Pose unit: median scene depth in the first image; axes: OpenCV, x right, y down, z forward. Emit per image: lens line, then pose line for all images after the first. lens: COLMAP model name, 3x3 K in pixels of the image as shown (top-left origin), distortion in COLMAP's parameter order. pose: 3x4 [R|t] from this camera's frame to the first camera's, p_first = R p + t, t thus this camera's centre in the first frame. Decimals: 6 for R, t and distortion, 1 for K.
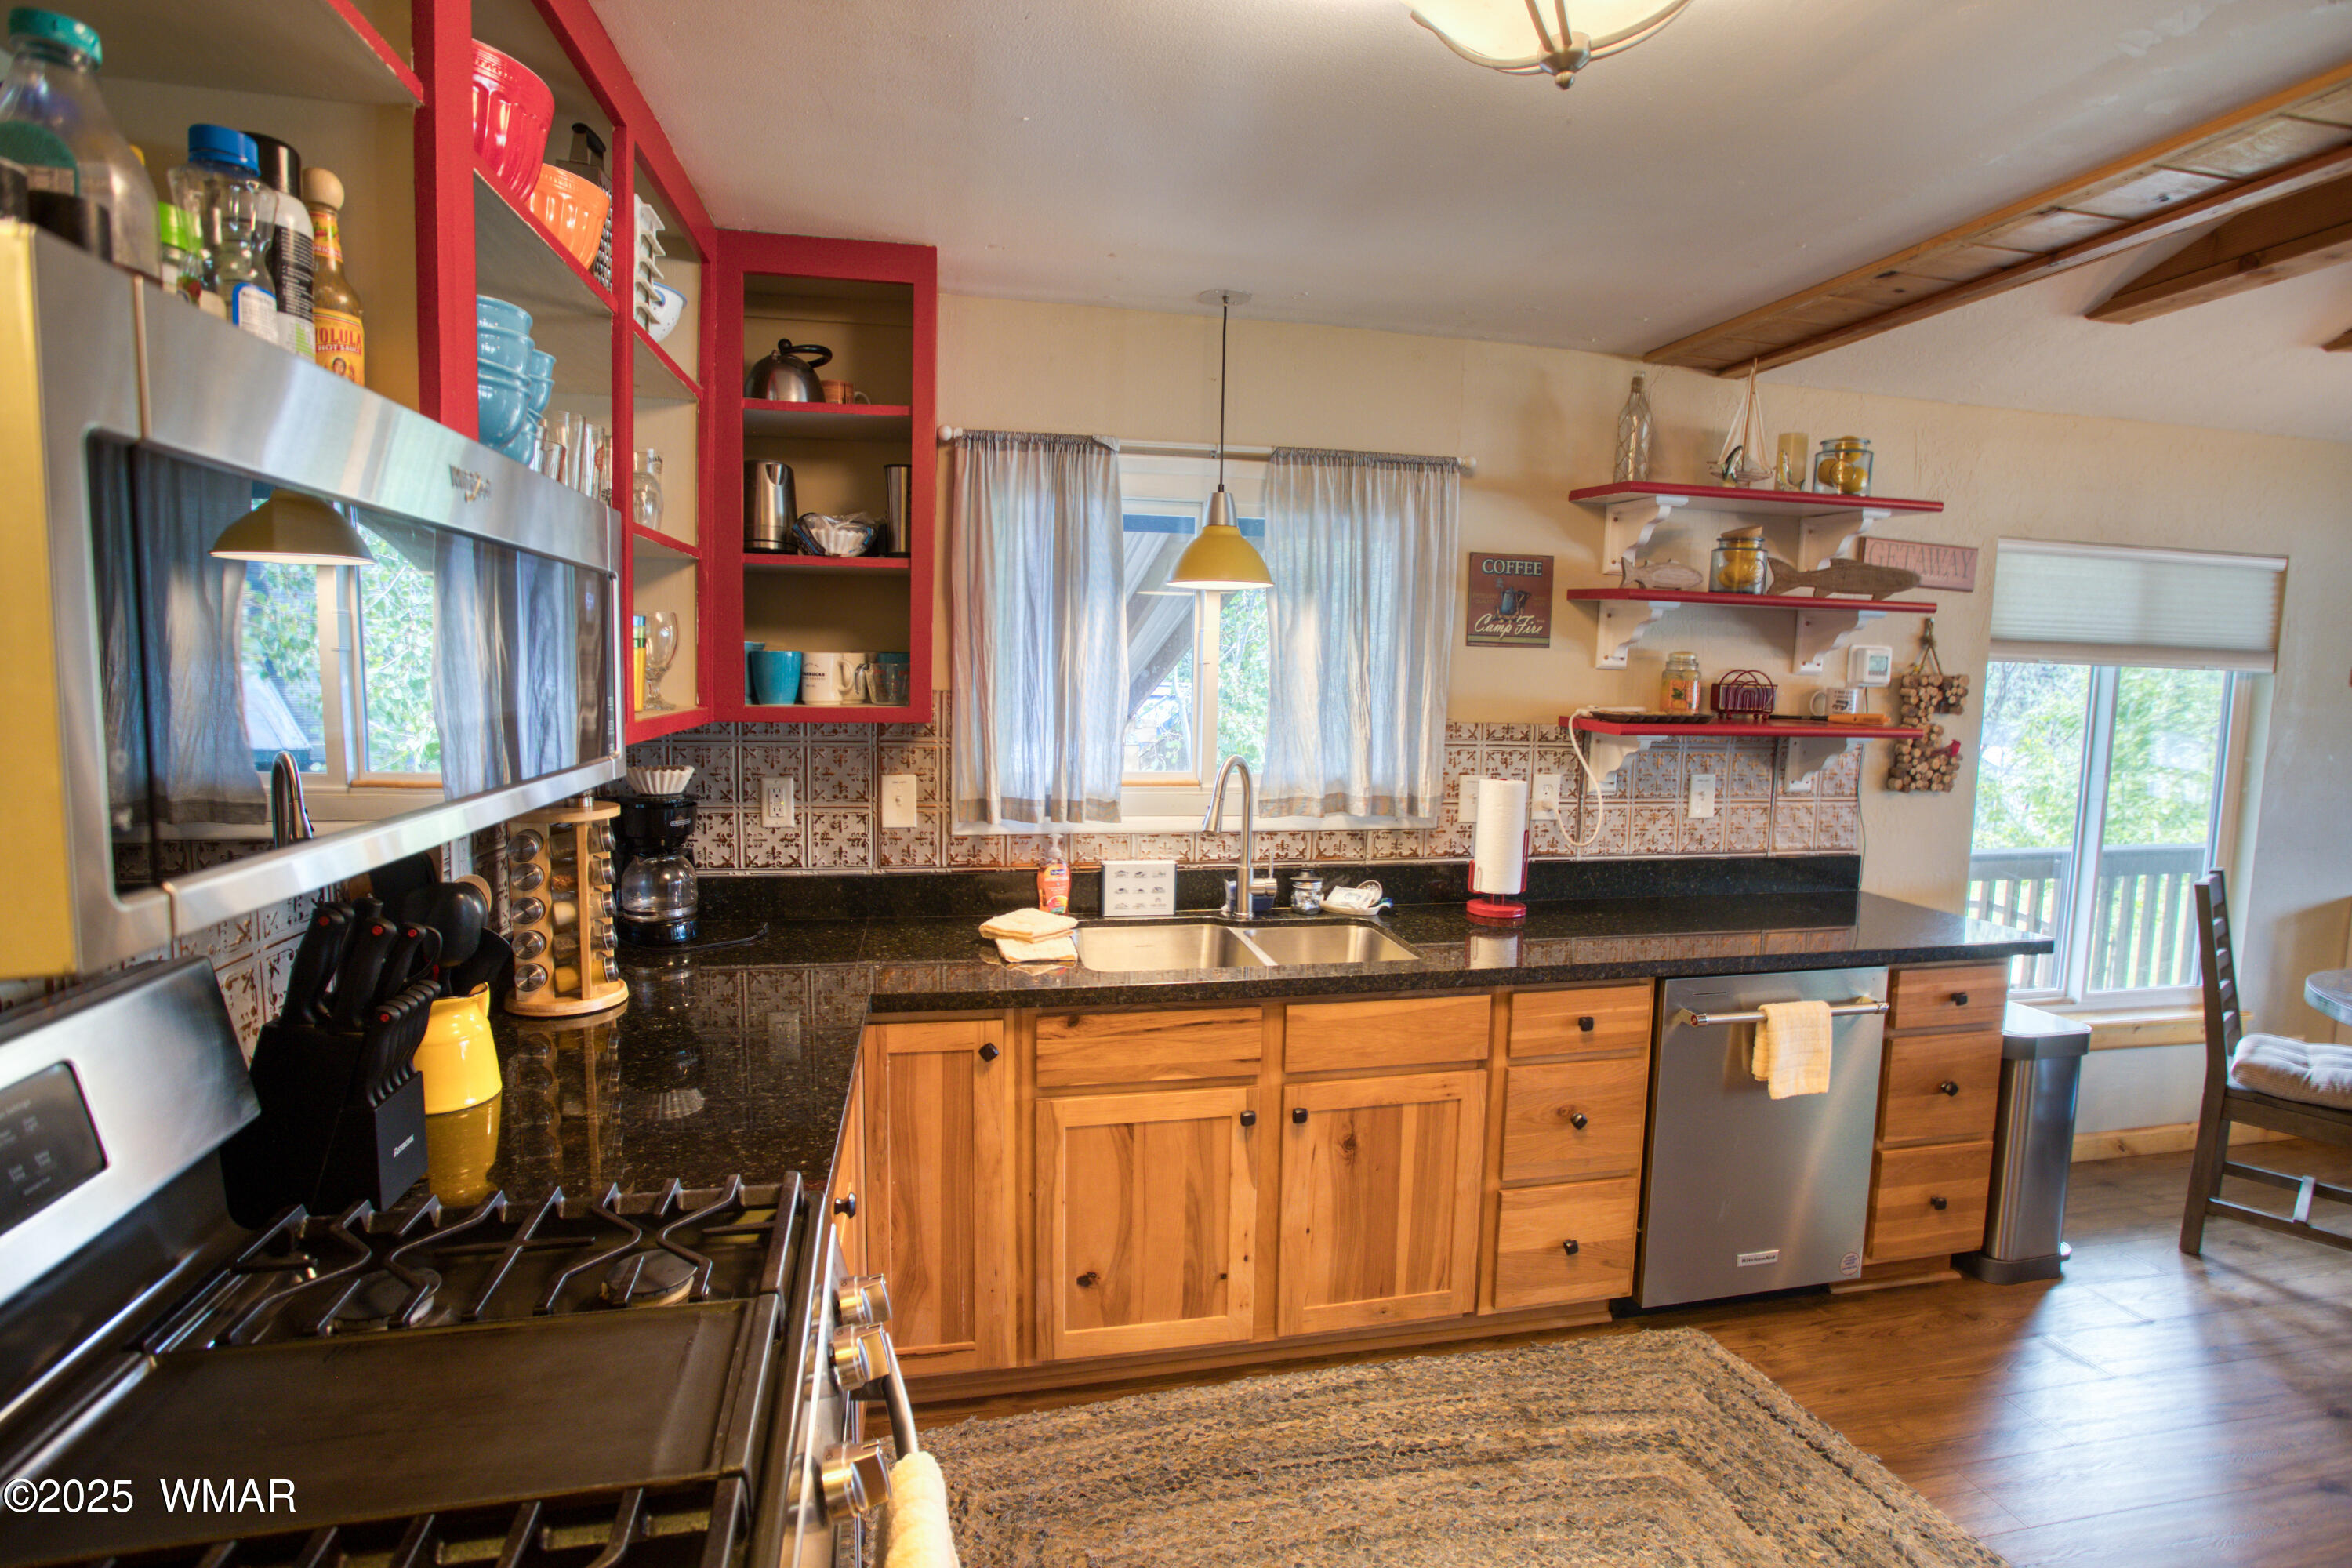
lens RADIAL K [[1138.4, 0, 1176.0], [0, 1138.4, 784.0], [0, 0, 1]] dist [-0.001351, -0.000193]
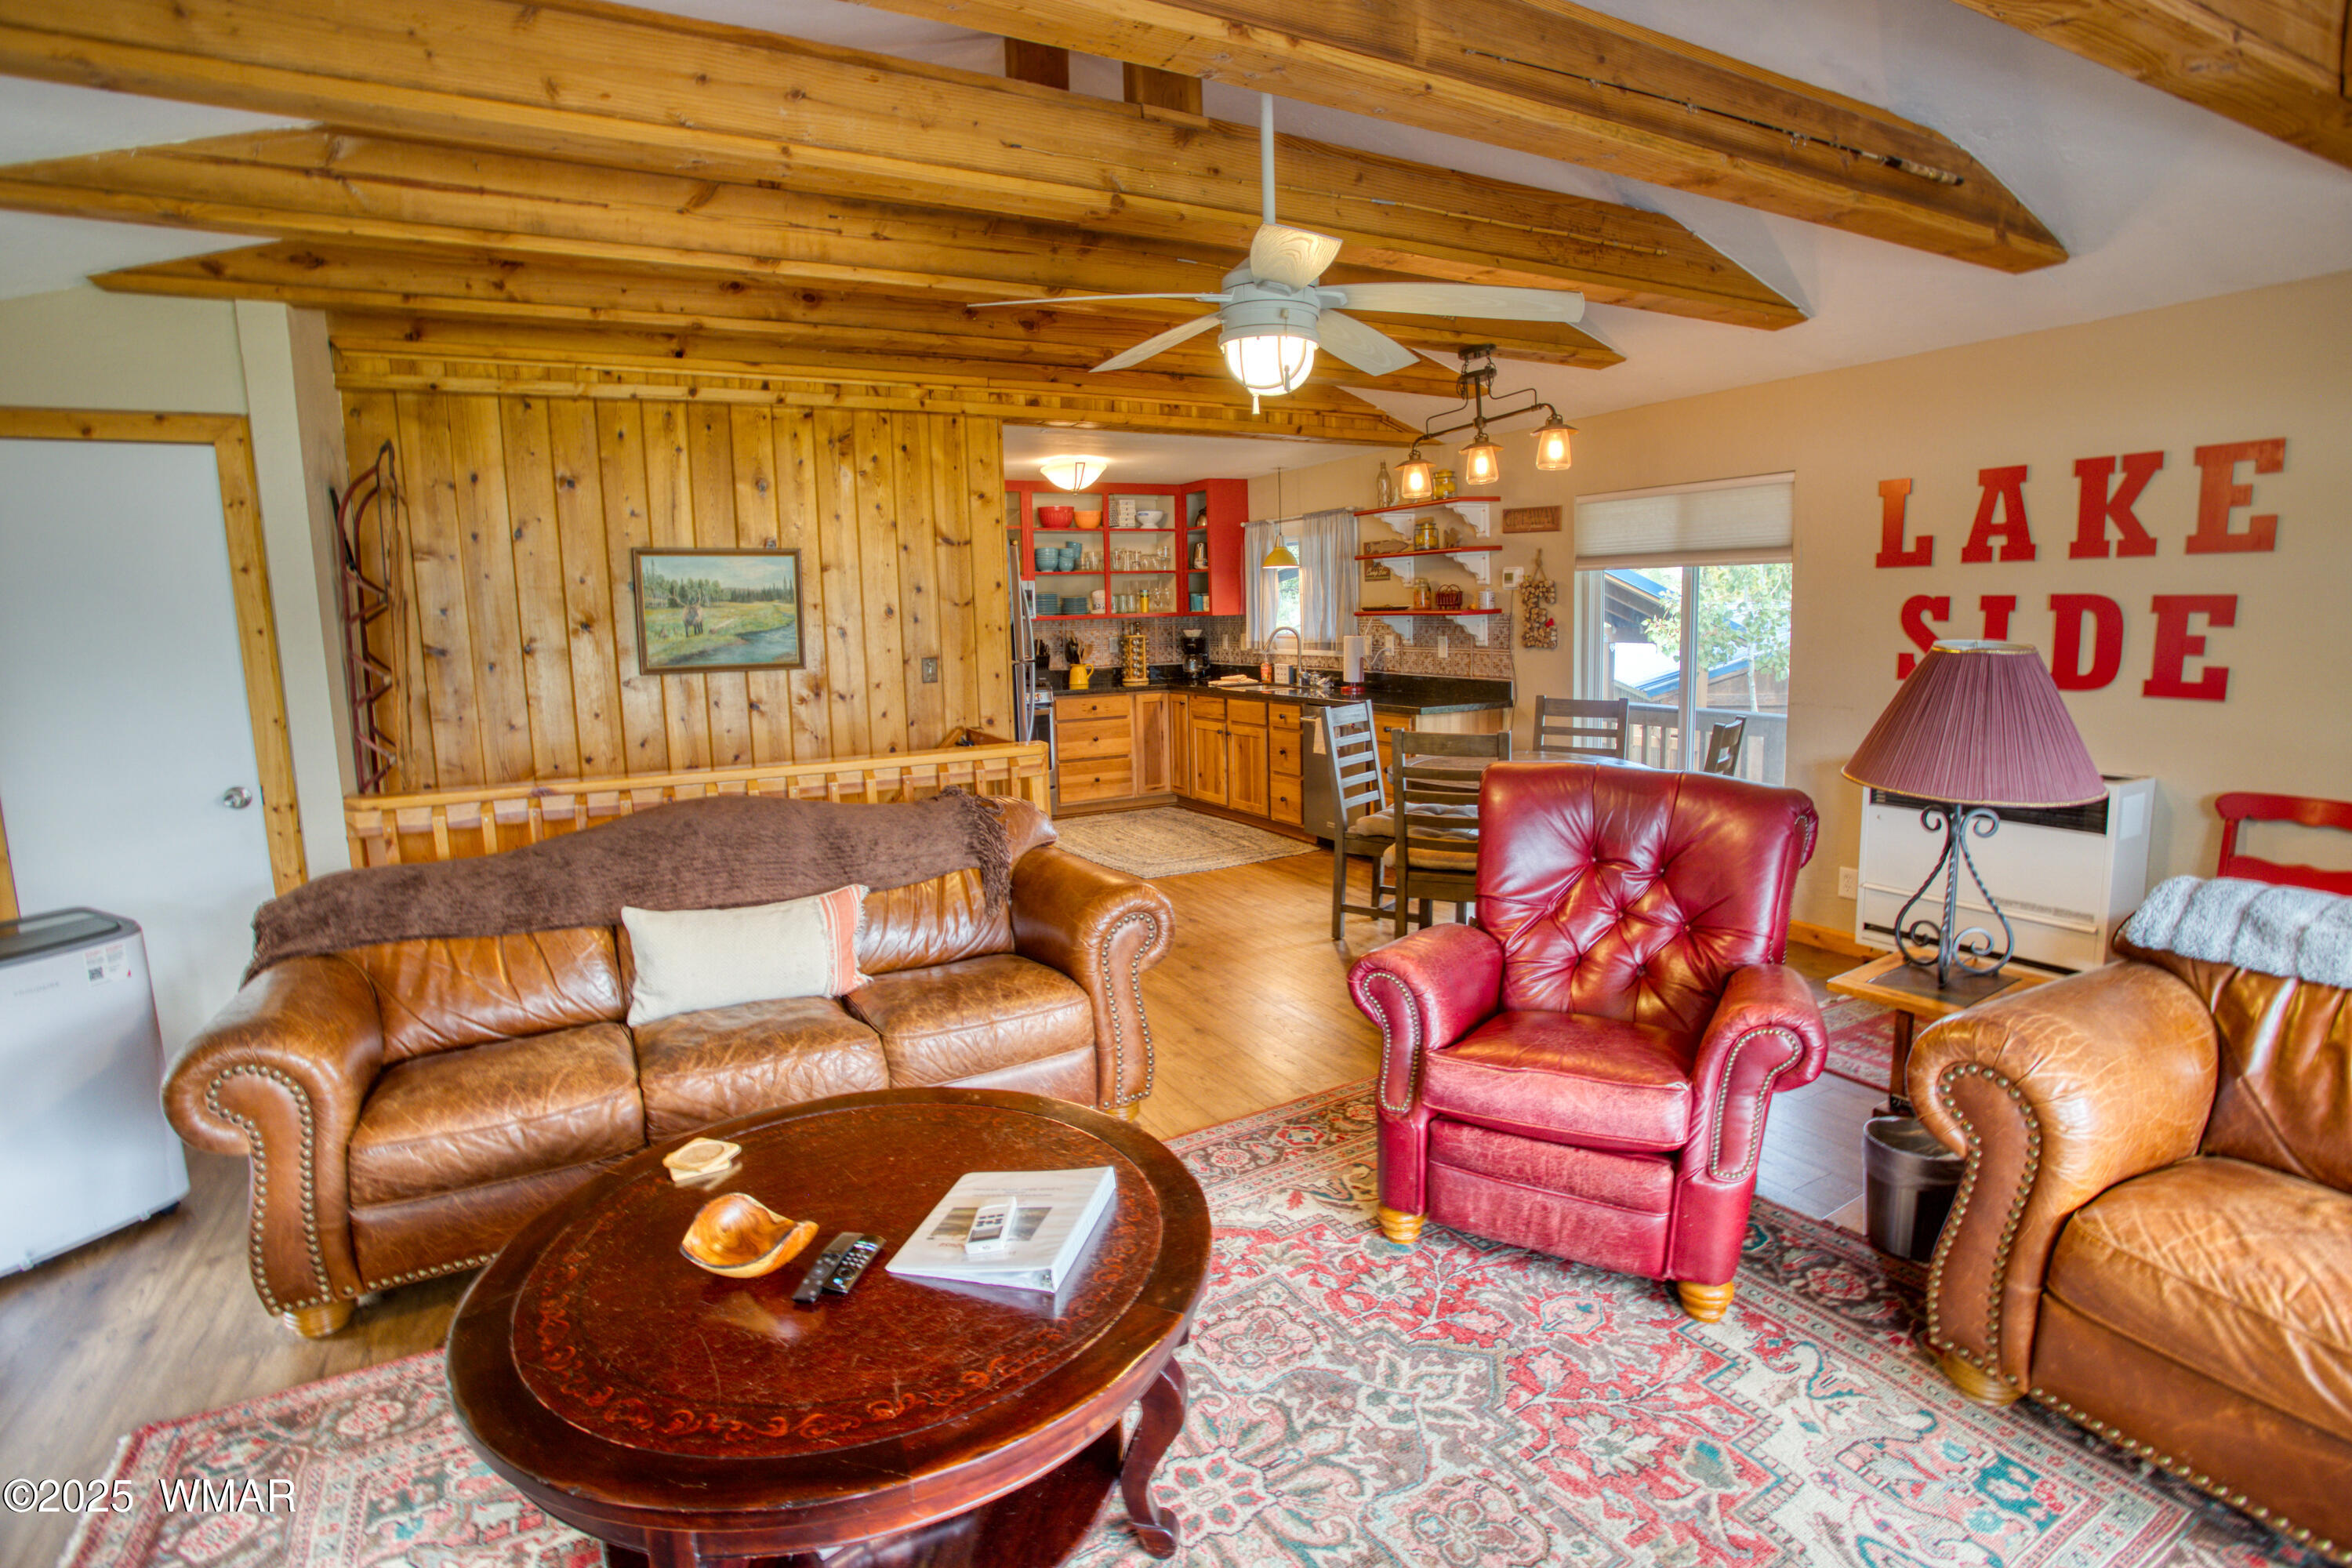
lens RADIAL K [[1138.4, 0, 1176.0], [0, 1138.4, 784.0], [0, 0, 1]] dist [-0.001351, -0.000193]
pose [[0.275086, 0.120134, -0.953884, 2.223931], [-0.075721, 0.991788, 0.103071, 0.078159], [0.958433, 0.043876, 0.281924, -0.029526]]
